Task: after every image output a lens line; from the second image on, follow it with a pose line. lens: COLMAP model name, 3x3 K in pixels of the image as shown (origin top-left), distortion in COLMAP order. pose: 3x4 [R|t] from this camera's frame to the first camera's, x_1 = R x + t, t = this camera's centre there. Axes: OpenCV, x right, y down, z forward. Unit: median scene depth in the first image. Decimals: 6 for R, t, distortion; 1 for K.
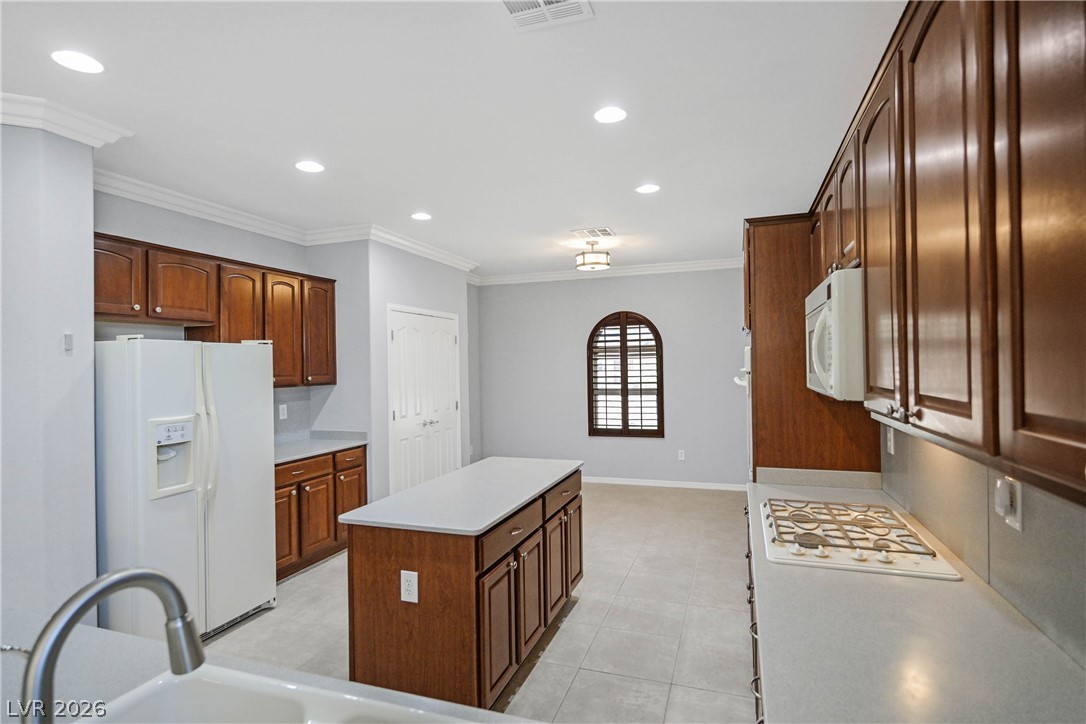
lens RADIAL K [[554.3, 0, 549.4], [0, 554.3, 362.1], [0, 0, 1]] dist [-0.000665, -0.000103]
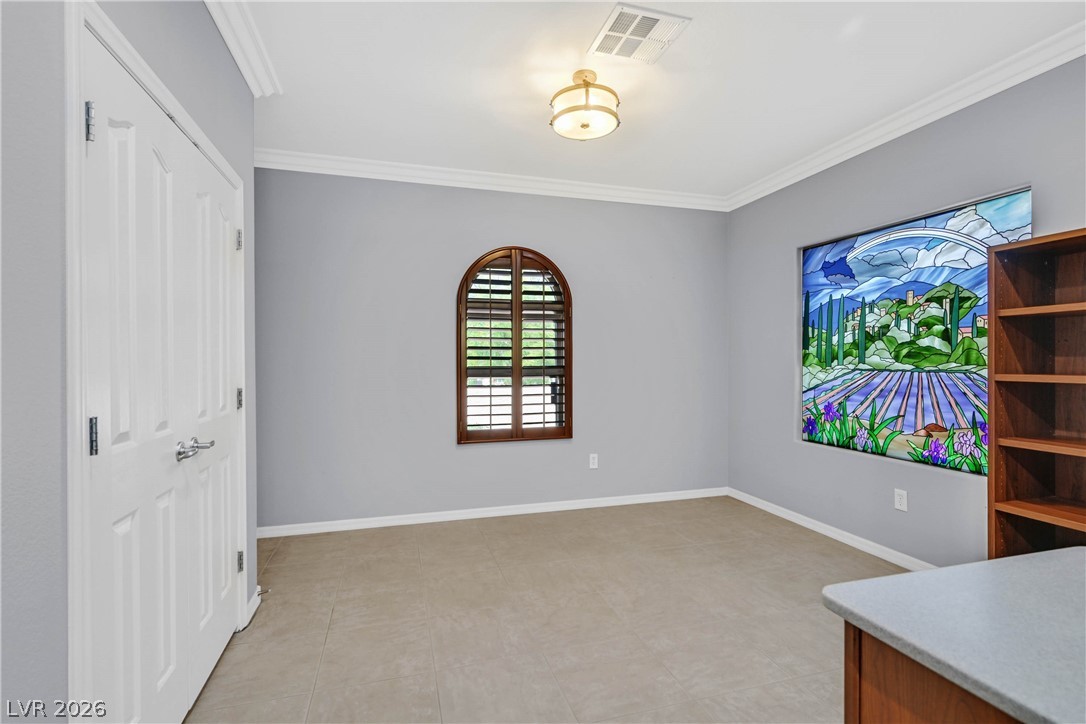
lens RADIAL K [[503.9, 0, 543.0], [0, 503.9, 362.0], [0, 0, 1]] dist [0.002563, 0.000398]
pose [[0.811255, 0.012647, 0.584556, -0.185935], [-0.013131, 0.999908, -0.003410, 0.044651], [-0.584545, -0.004910, 0.811346, 0.513995]]
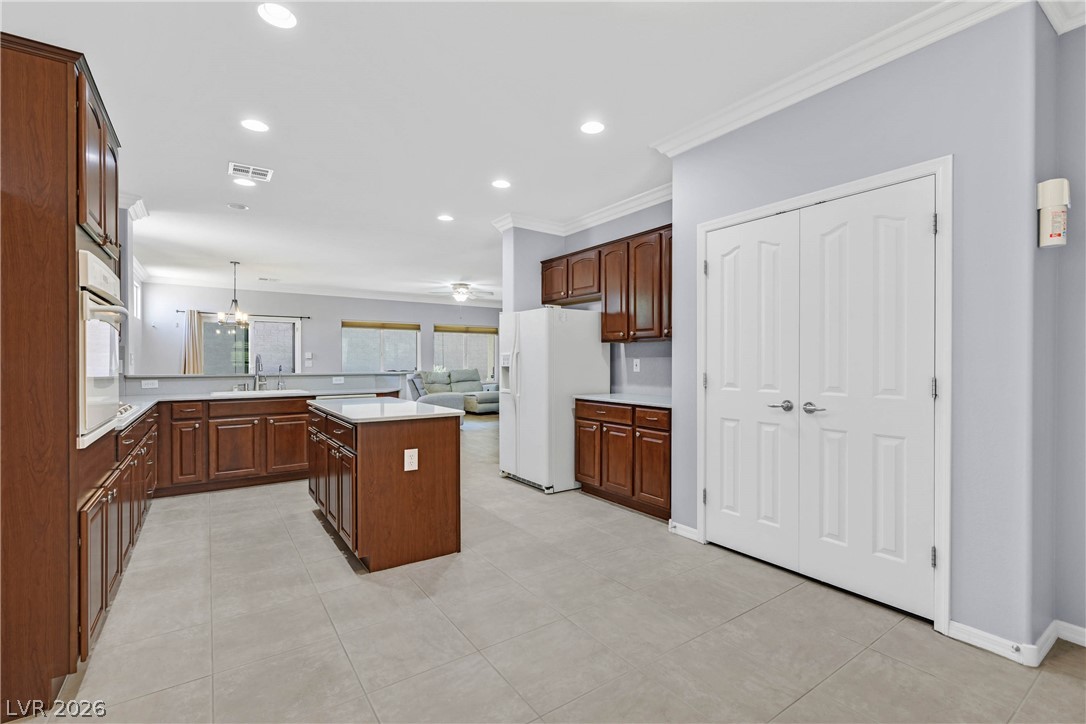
lens RADIAL K [[477.7, 0, 537.6], [0, 477.7, 361.3], [0, 0, 1]] dist [0.001559, 0.000119]
pose [[-0.596955, 0.015649, -0.802122, 0.255770], [0.011294, 0.999875, 0.011102, 0.047386], [0.802195, -0.002432, -0.597057, 0.893142]]
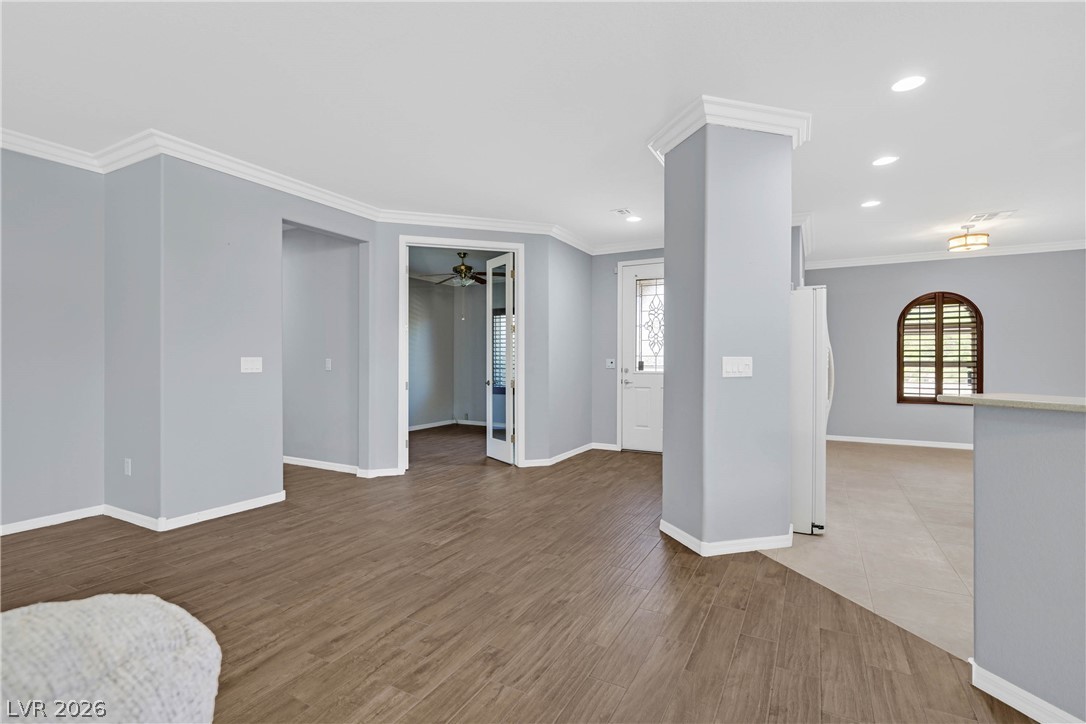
lens RADIAL K [[503.9, 0, 543.0], [0, 503.9, 362.0], [0, 0, 1]] dist [0.002563, 0.000398]
pose [[0.986287, 0.018194, -0.164034, -0.490759], [-0.016810, 0.999810, 0.009823, 0.053702], [0.164182, -0.006931, 0.986406, -0.133381]]
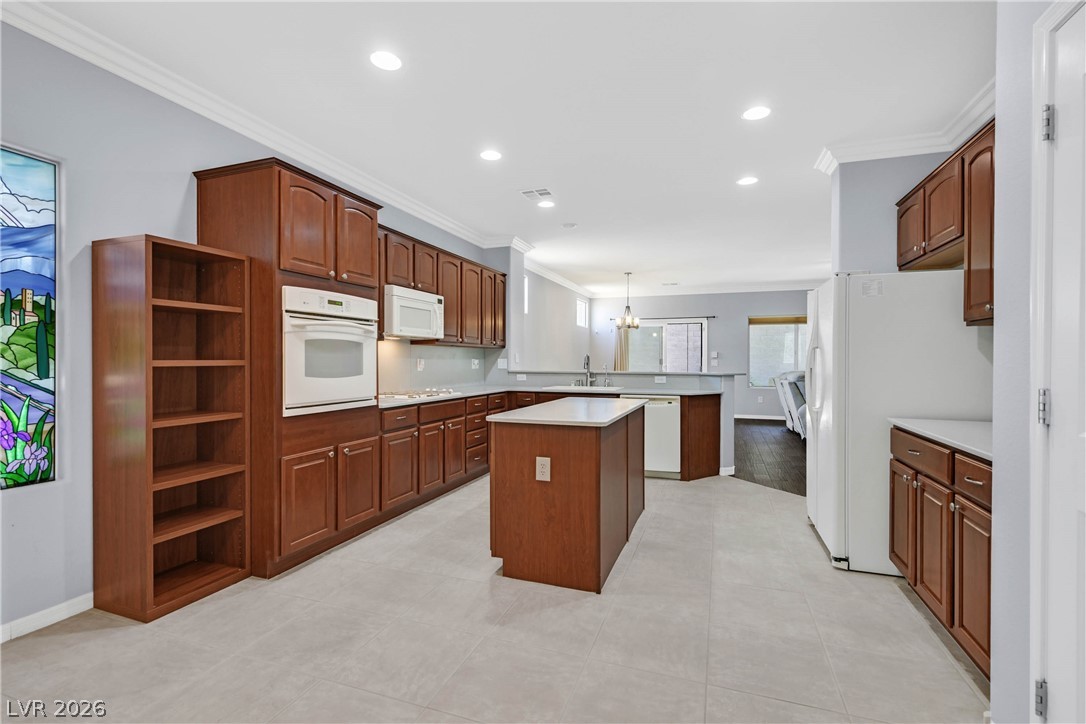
lens RADIAL K [[478.8, 0, 549.4], [0, 478.8, 361.9], [0, 0, 1]] dist [0.000397, -0.000163]
pose [[-0.999887, 0.013496, 0.006562, -0.021389], [0.013503, 0.999908, 0.000958, 0.052190], [-0.006549, 0.001047, -0.999978, 0.932182]]
